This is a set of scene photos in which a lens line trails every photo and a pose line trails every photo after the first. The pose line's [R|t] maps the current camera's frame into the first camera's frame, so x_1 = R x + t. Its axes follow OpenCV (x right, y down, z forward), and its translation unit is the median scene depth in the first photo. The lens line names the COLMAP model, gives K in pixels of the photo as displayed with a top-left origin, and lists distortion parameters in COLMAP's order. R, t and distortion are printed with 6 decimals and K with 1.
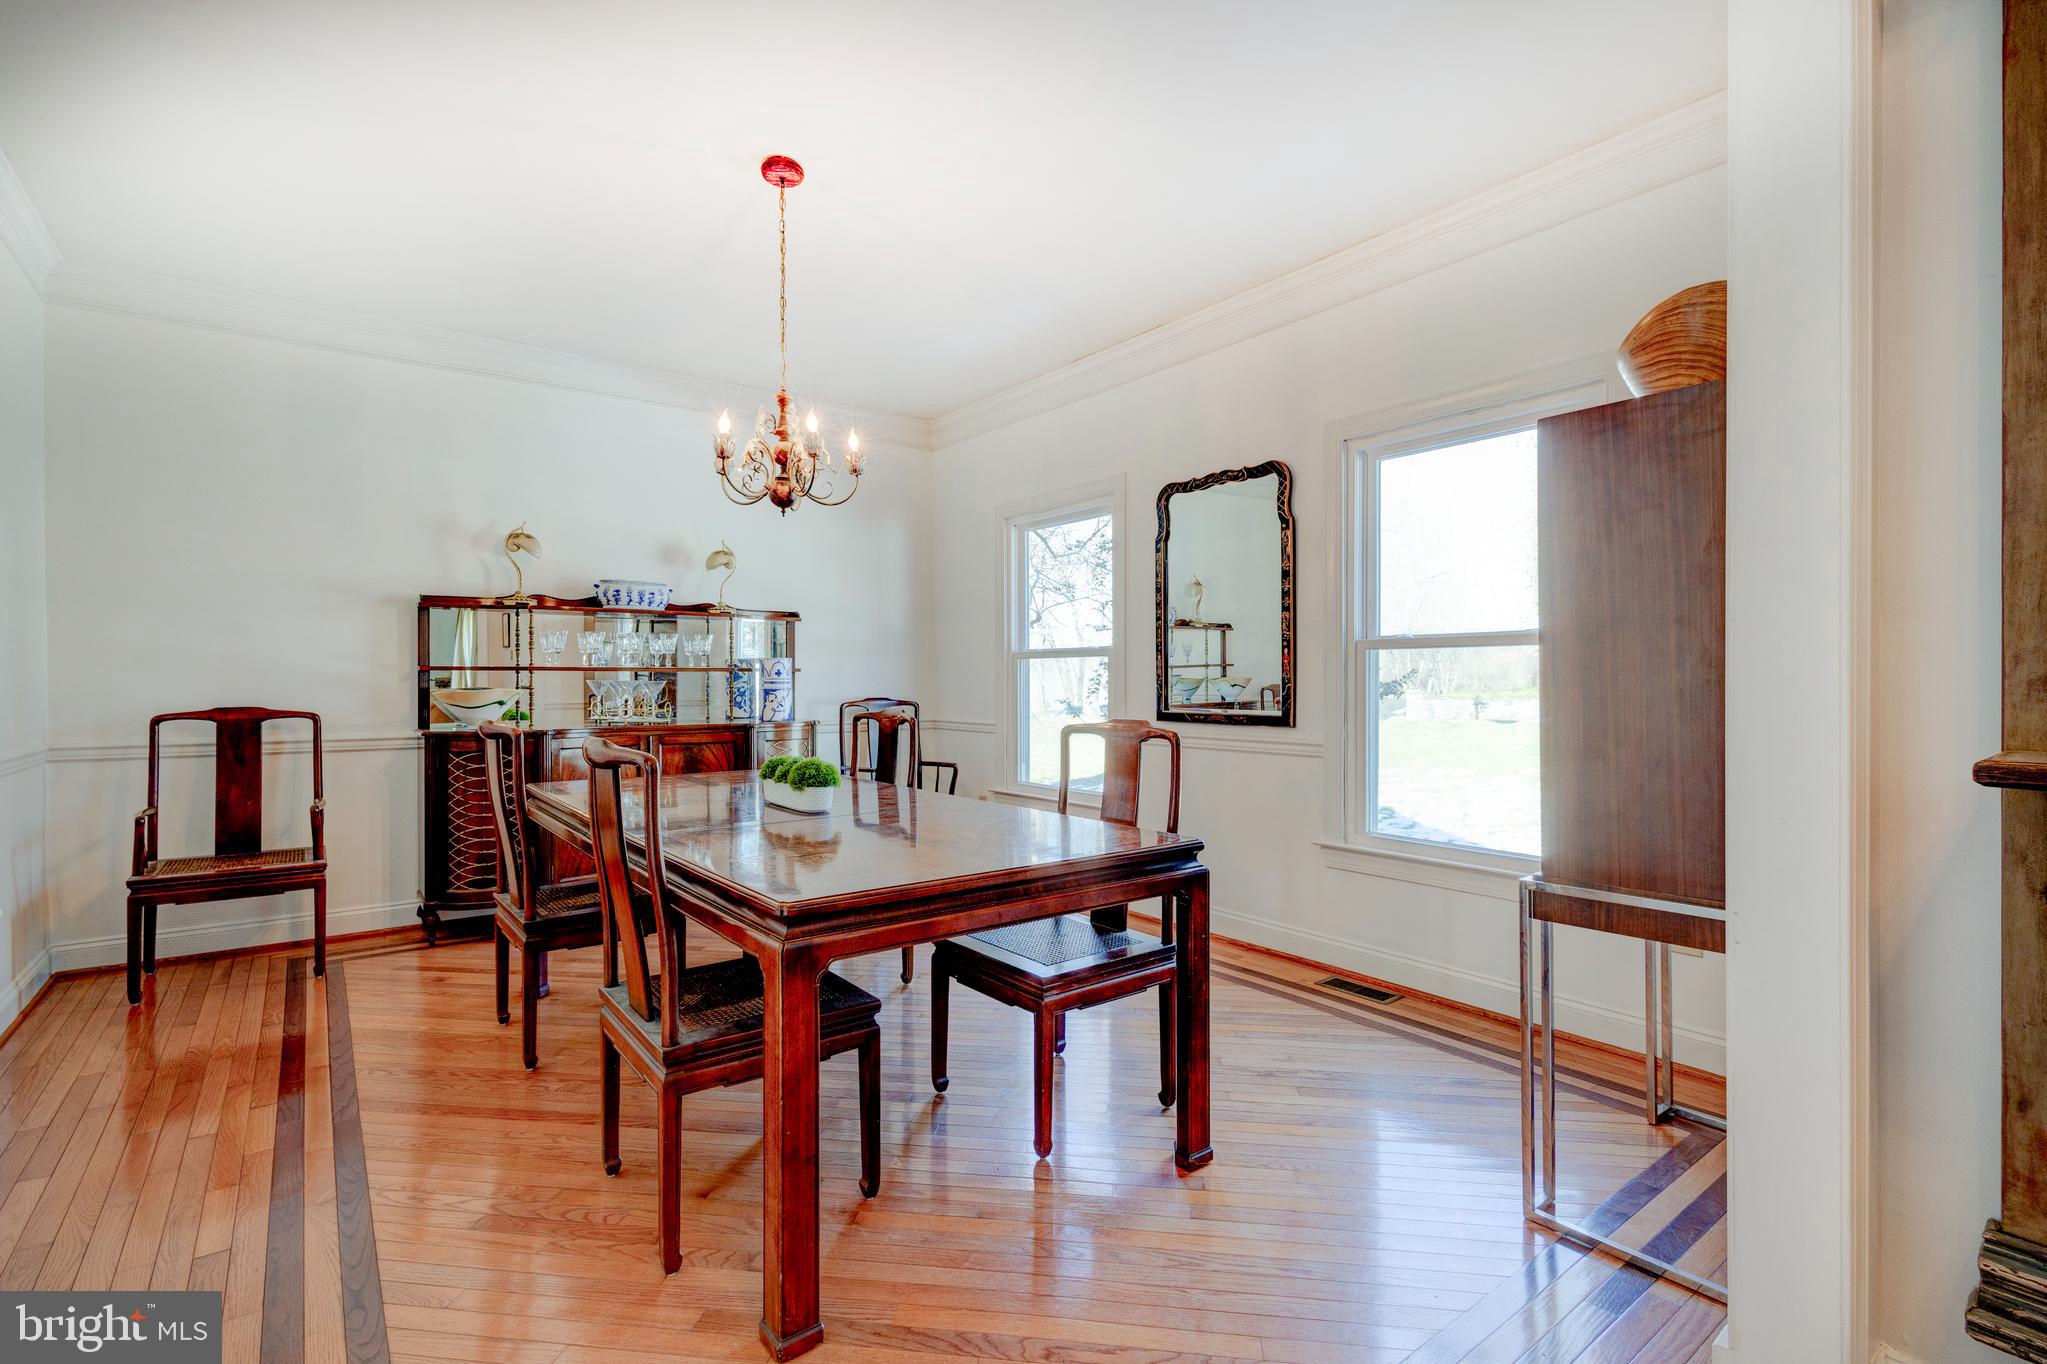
lens RADIAL K [[947.7, 0, 1019.9], [0, 947.7, 684.0], [0, 0, 1]] dist [0.003537, 0.000274]
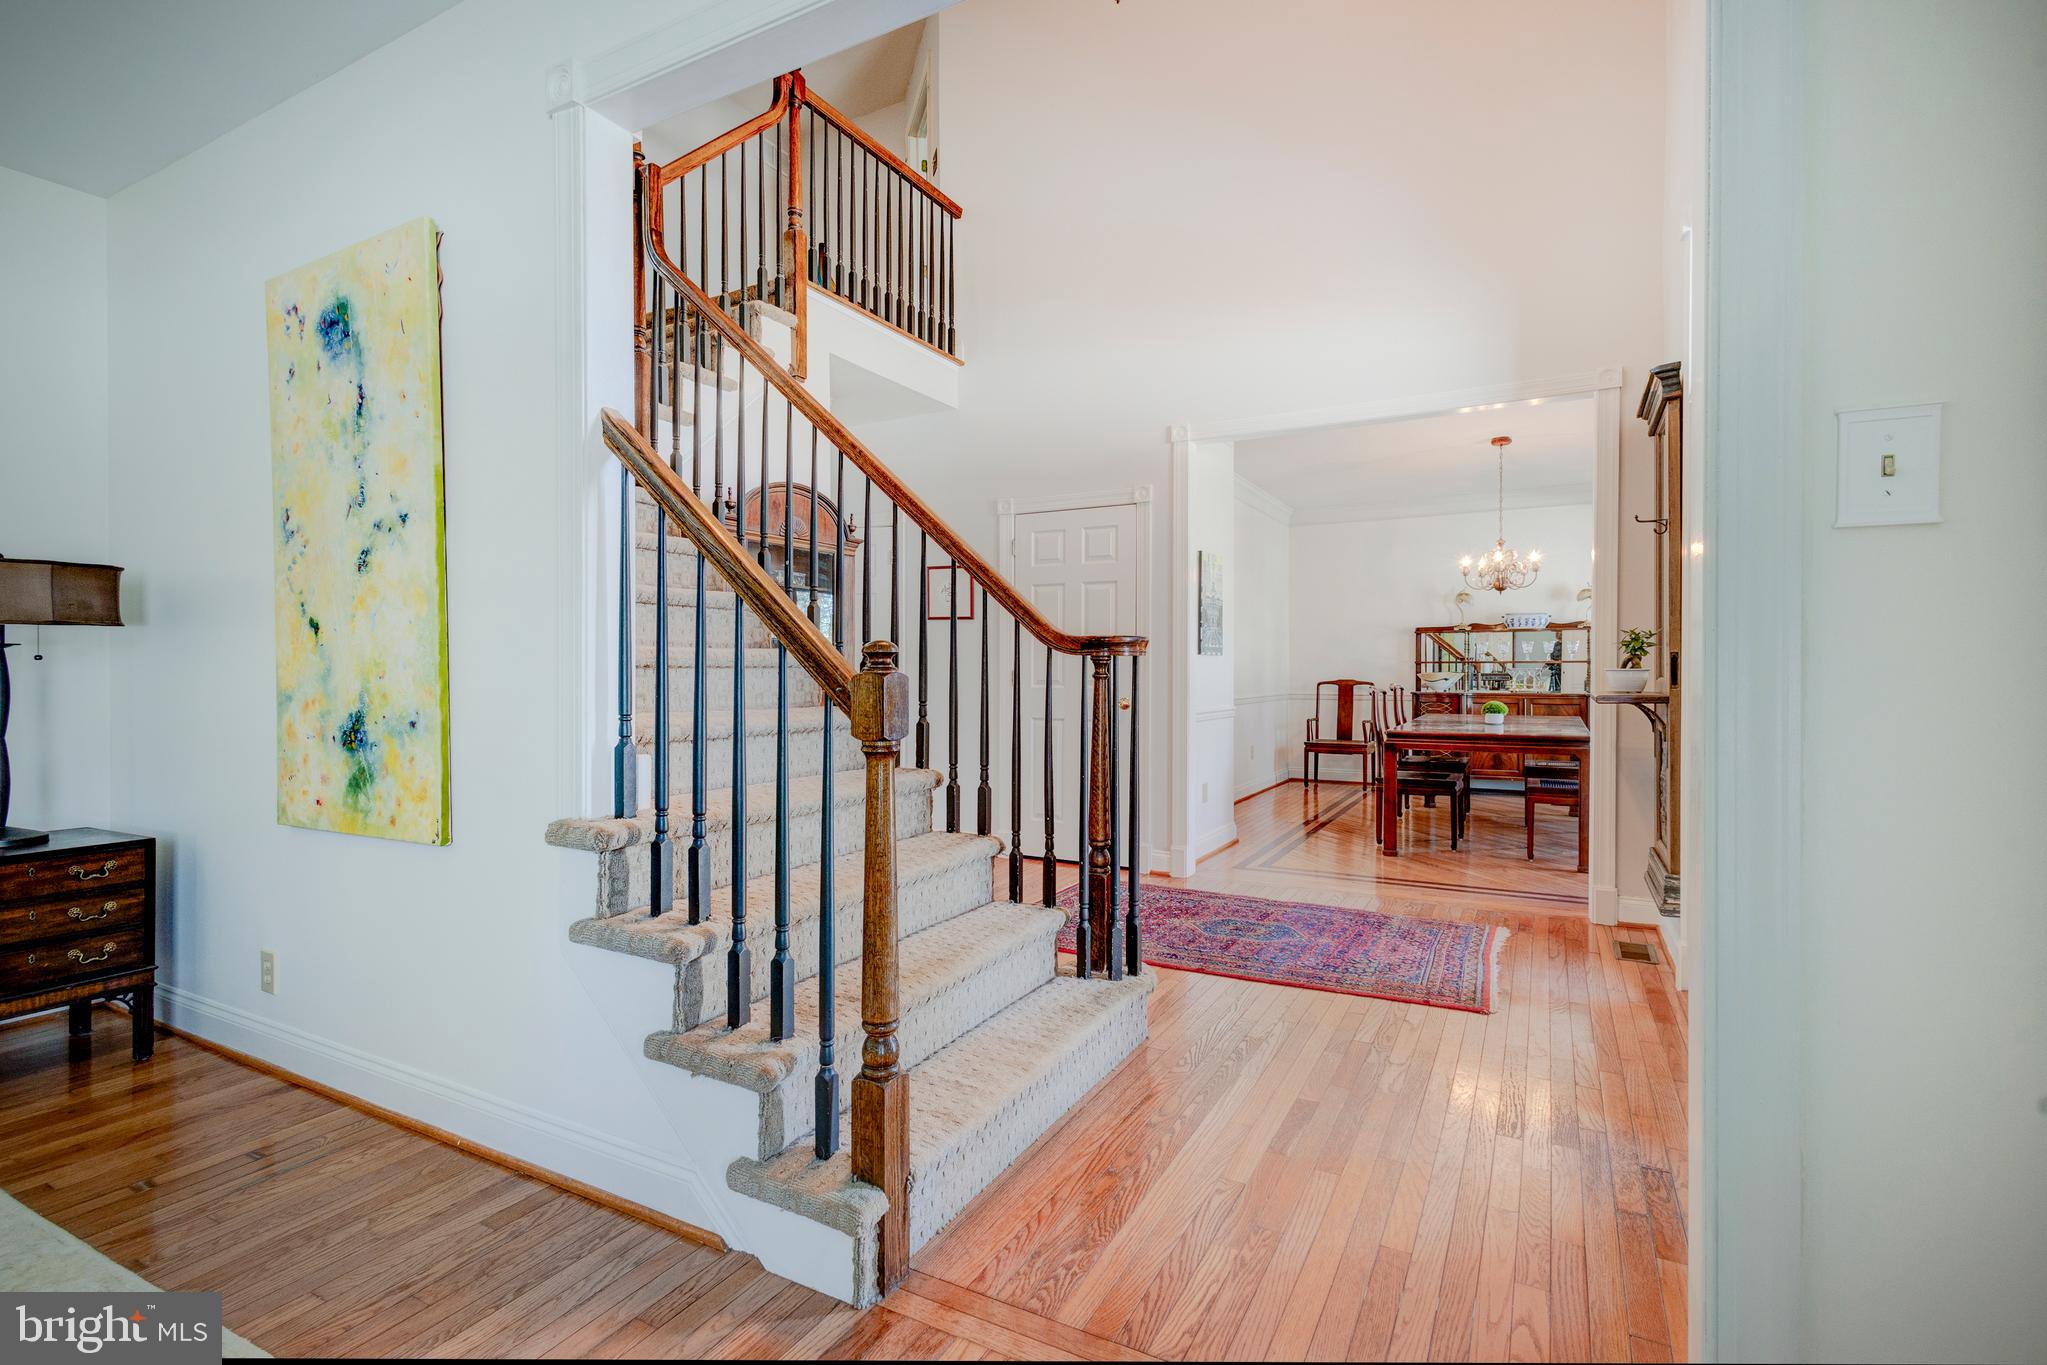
lens RADIAL K [[947.7, 0, 1013.9], [0, 947.7, 675.9], [0, 0, 1]] dist [0.003537, 0.000274]
pose [[0.410587, 0.008130, -0.911785, 1.006585], [-0.005299, 0.999965, 0.006530, 0.004016], [0.911806, 0.002150, 0.410615, -0.736400]]
